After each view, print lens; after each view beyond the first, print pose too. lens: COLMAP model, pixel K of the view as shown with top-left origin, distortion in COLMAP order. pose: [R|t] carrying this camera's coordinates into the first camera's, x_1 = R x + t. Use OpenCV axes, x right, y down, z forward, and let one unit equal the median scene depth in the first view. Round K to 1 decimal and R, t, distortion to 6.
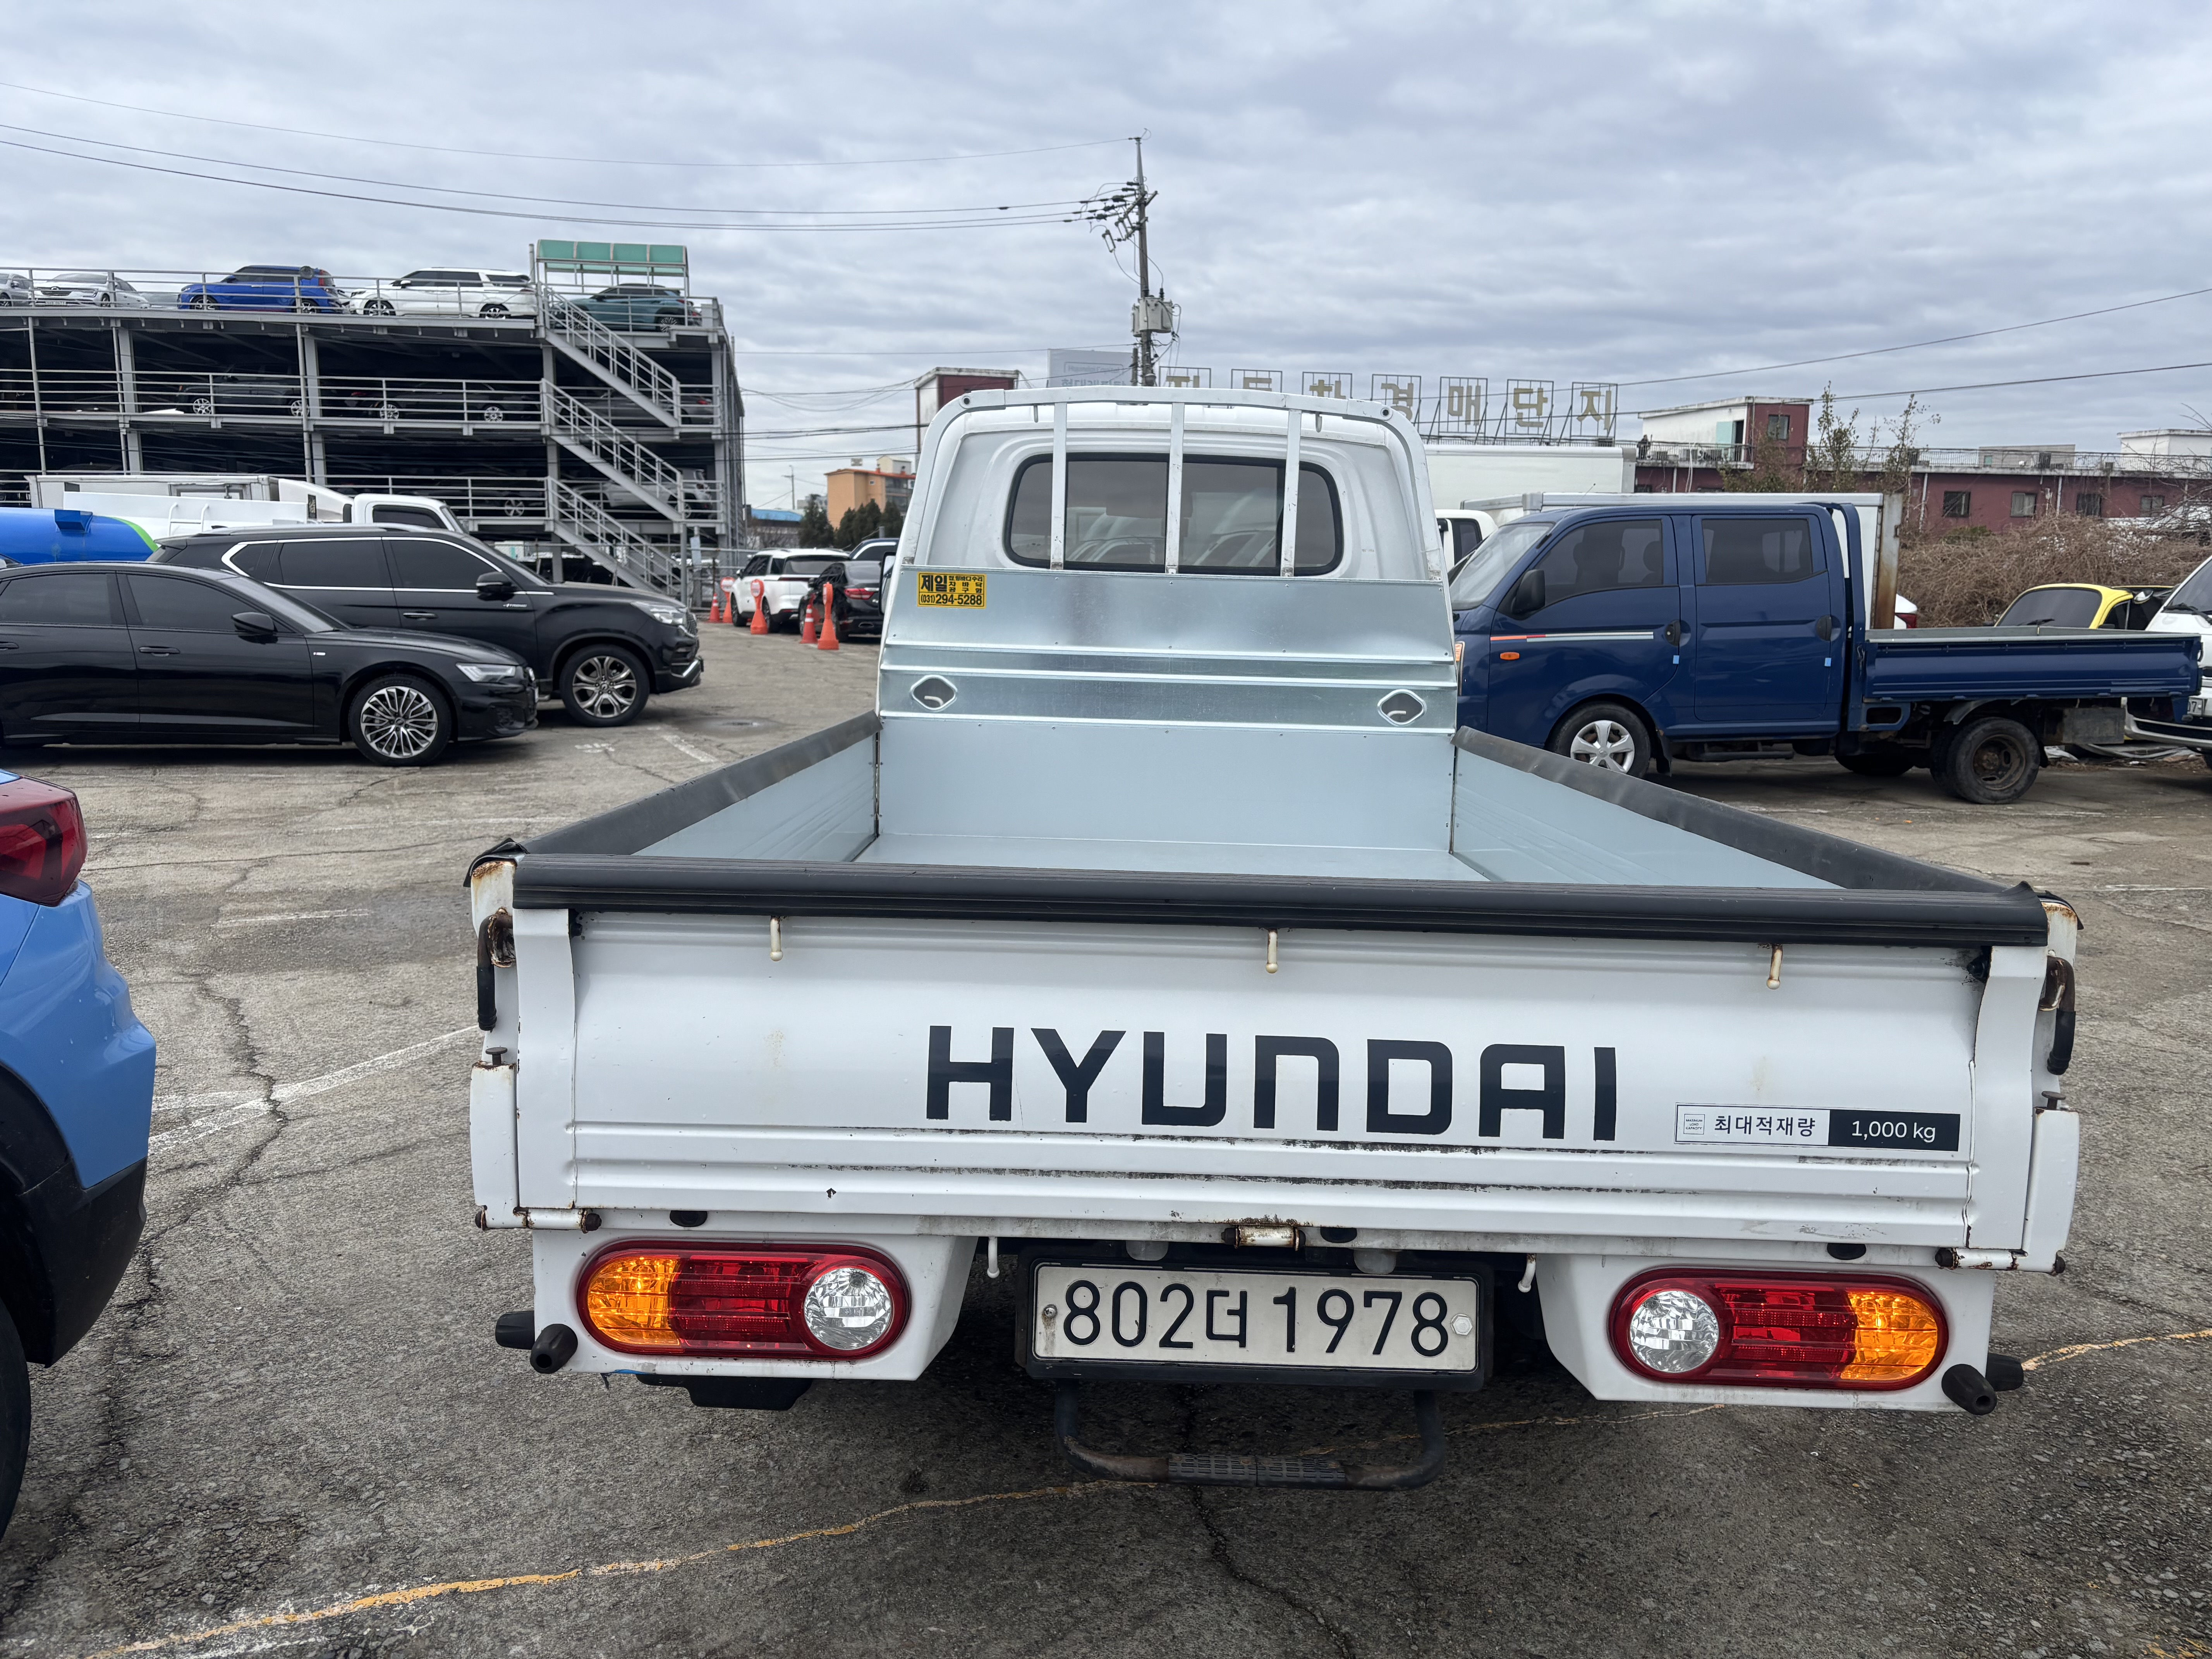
lens RADIAL K [[1690.1, 0, 1112.4], [0, 1690.1, 788.0], [0, 0, 1]] dist [0.049330, -0.056352]
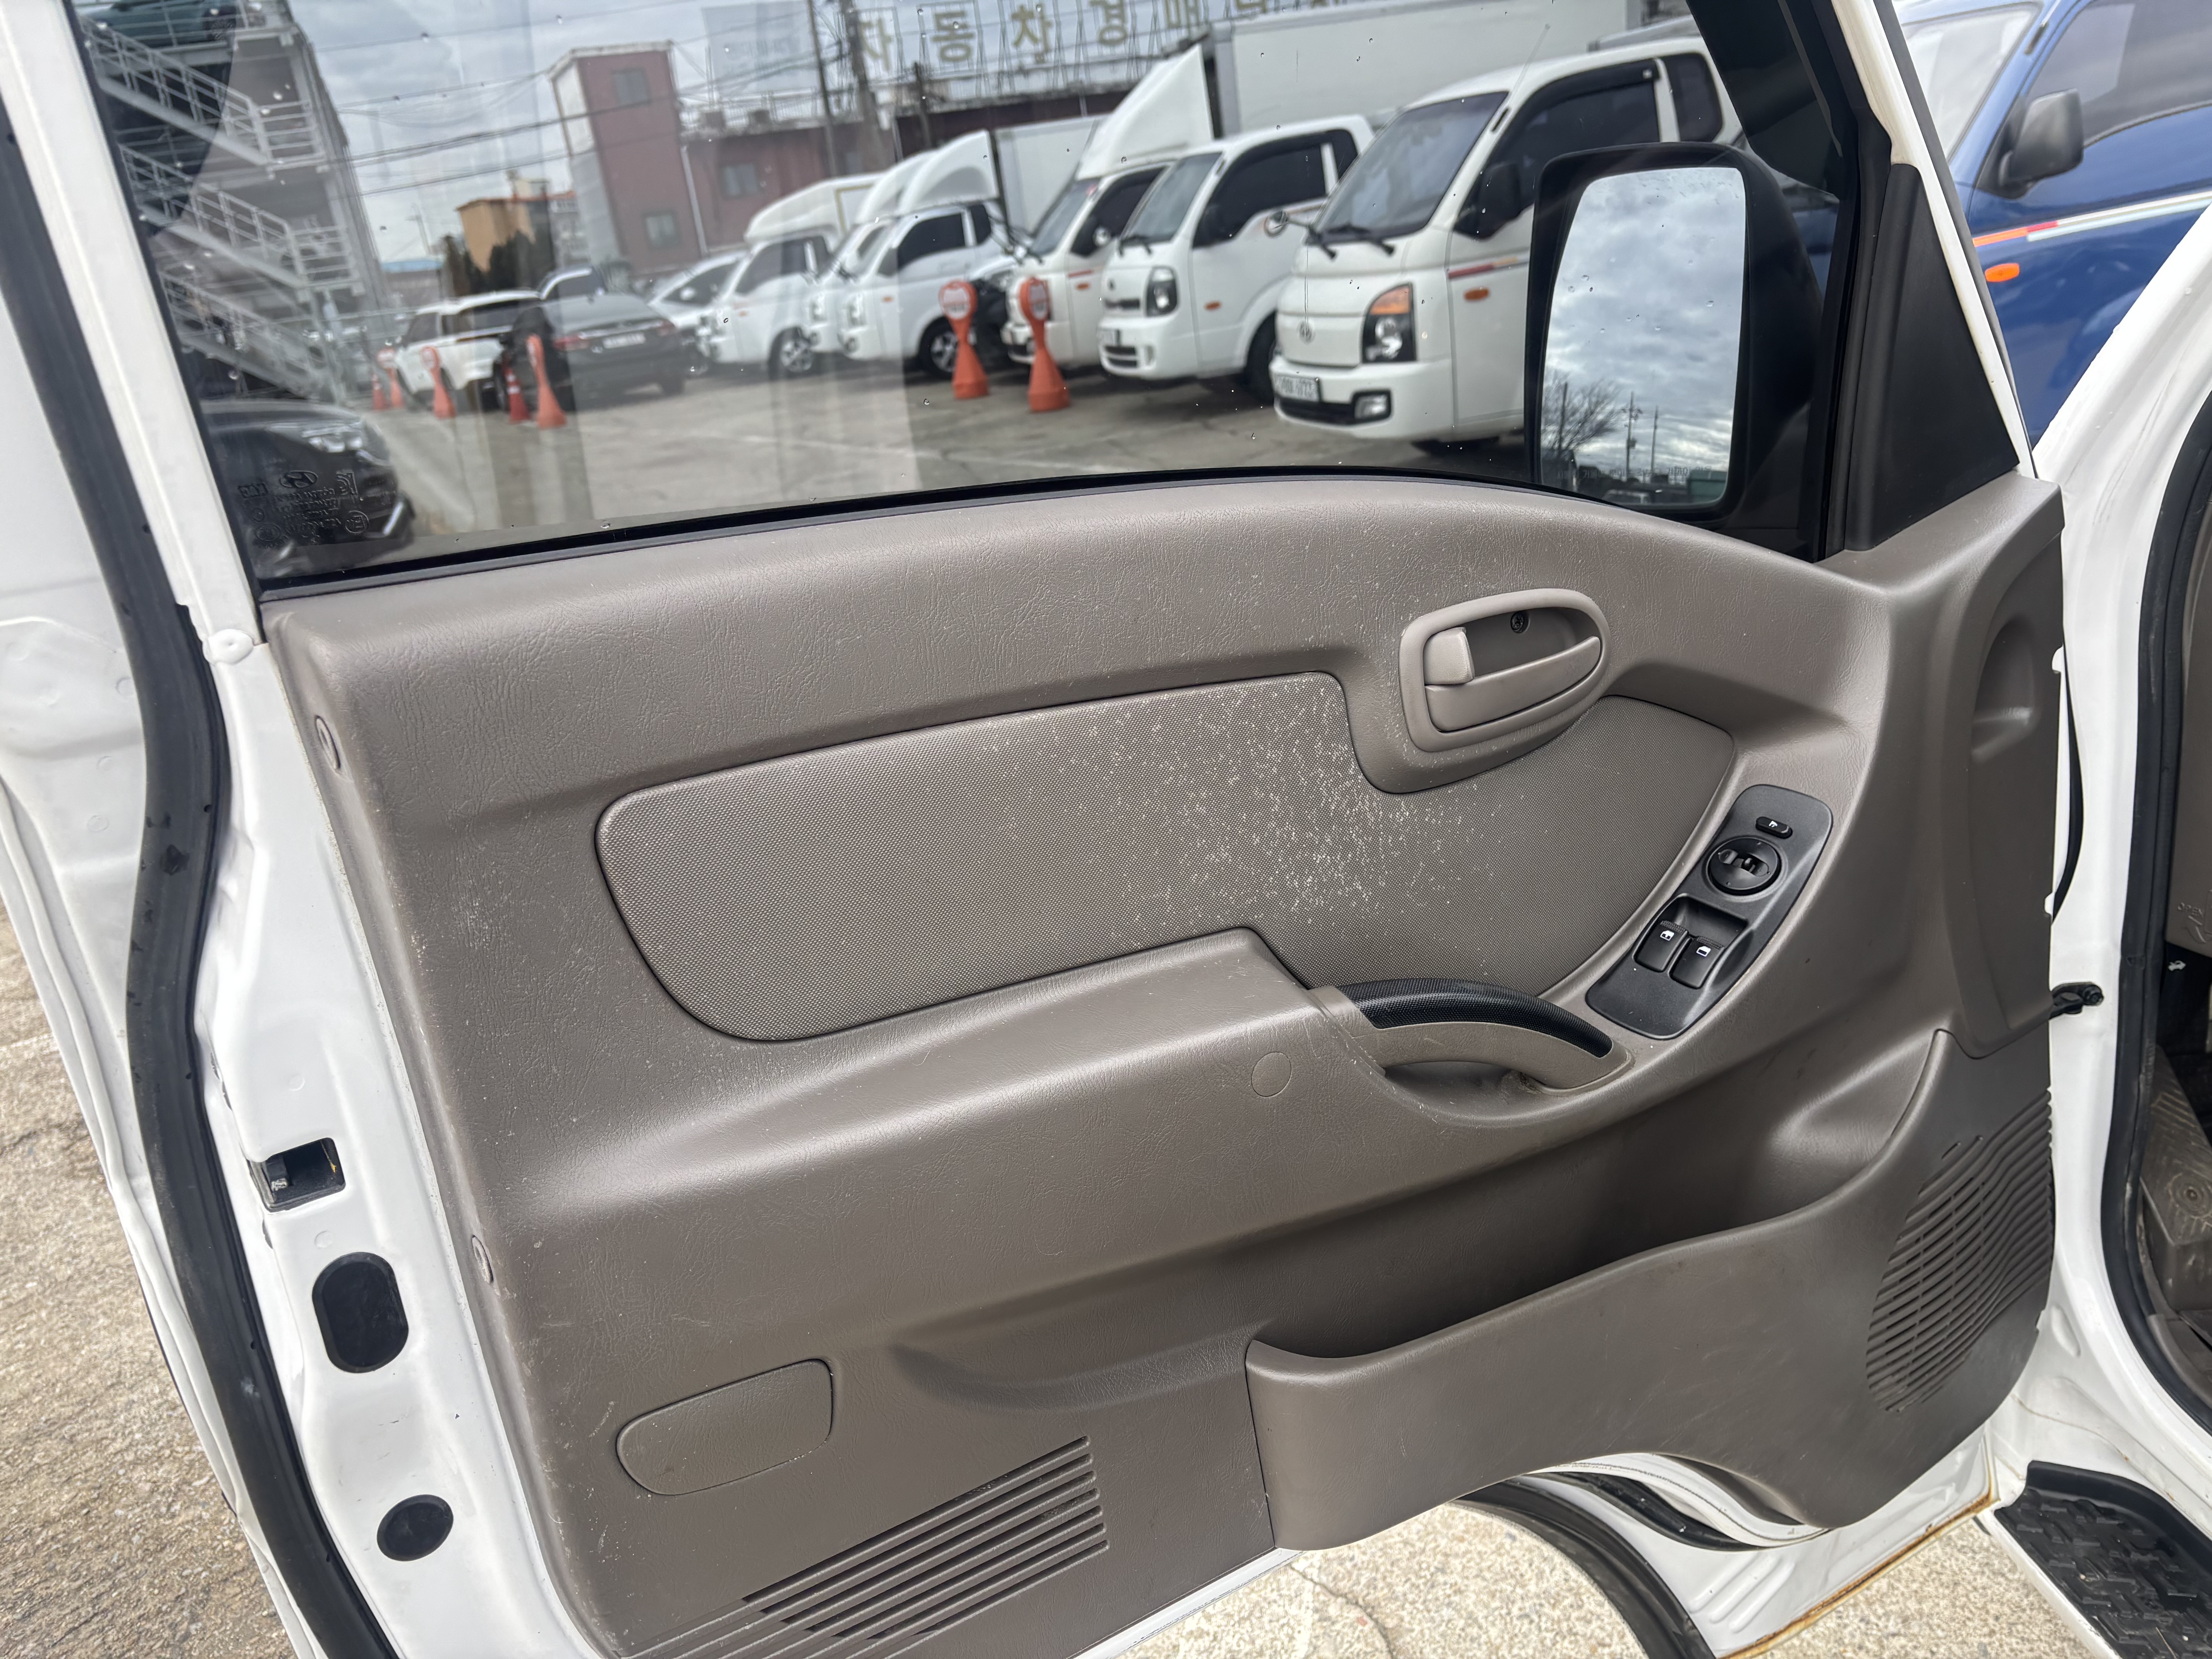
lens RADIAL K [[1690.1, 0, 1106.7], [0, 1690.1, 803.9], [0, 0, 1]] dist [0.049330, -0.056352]
pose [[0.973329, -0.194400, 0.121819, -0.102833], [0.168222, 0.965826, 0.197186, -0.053192], [-0.155989, -0.171434, 0.972768, 0.378425]]
